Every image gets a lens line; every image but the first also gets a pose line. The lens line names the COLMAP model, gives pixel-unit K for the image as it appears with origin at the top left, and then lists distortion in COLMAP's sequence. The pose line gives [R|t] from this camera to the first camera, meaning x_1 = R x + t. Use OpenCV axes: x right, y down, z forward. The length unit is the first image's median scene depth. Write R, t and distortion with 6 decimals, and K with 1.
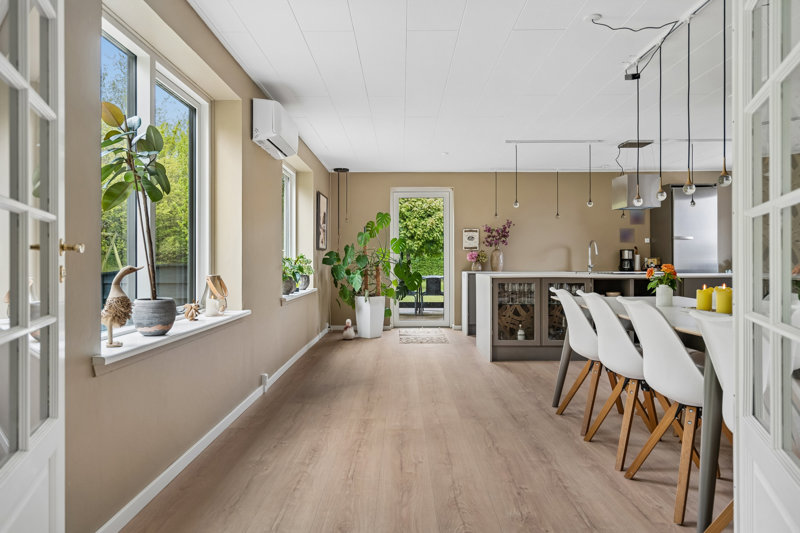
lens RADIAL K [[532.8, 0, 400.0], [0, 532.8, 266.5], [0, 0, 1]] dist [0.004662, 0.001343]
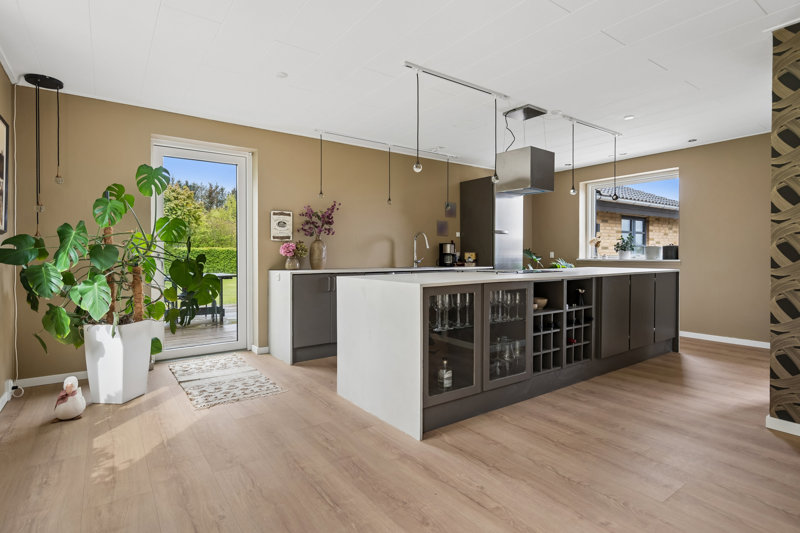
lens RADIAL K [[407.5, 0, 396.5], [0, 407.5, 256.6], [0, 0, 1]] dist [0.004587, 0.001010]
pose [[0.808770, -0.001936, 0.588122, -0.071422], [0.004517, 0.999986, -0.002920, -0.007134], [-0.588107, 0.005018, 0.808767, 0.500193]]
